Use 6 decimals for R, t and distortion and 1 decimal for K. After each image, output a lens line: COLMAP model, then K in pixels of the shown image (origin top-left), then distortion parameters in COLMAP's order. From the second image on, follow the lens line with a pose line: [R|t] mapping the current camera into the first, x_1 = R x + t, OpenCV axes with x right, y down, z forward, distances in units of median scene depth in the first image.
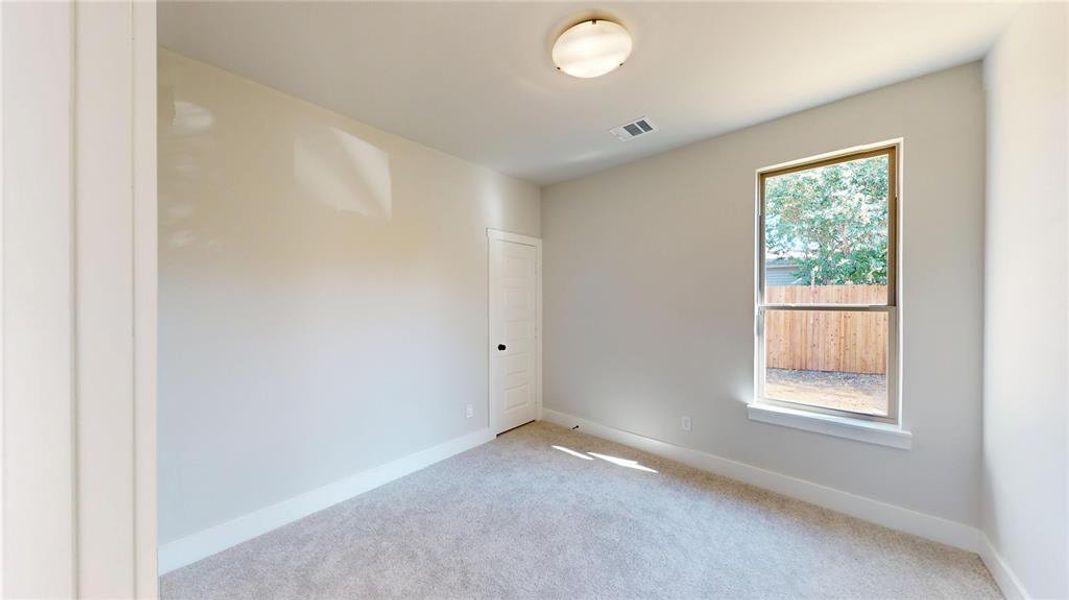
lens RADIAL K [[390.4, 0, 535.7], [0, 390.4, 301.1], [0, 0, 1]] dist [-0.000968, -0.000475]
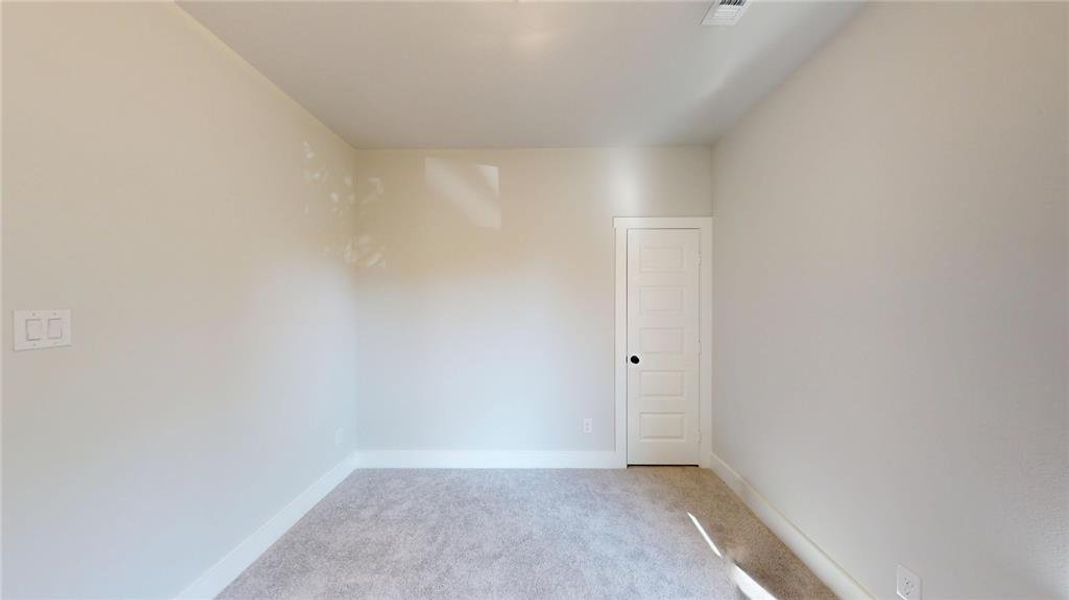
lens RADIAL K [[367.4, 0, 534.5], [0, 367.4, 300.0], [0, 0, 1]] dist [-0.001388, -0.000134]
pose [[0.590969, -0.001842, -0.806692, 0.413329], [-0.004488, 0.999974, -0.005571, -0.000955], [0.806682, 0.006913, 0.590945, 0.379155]]
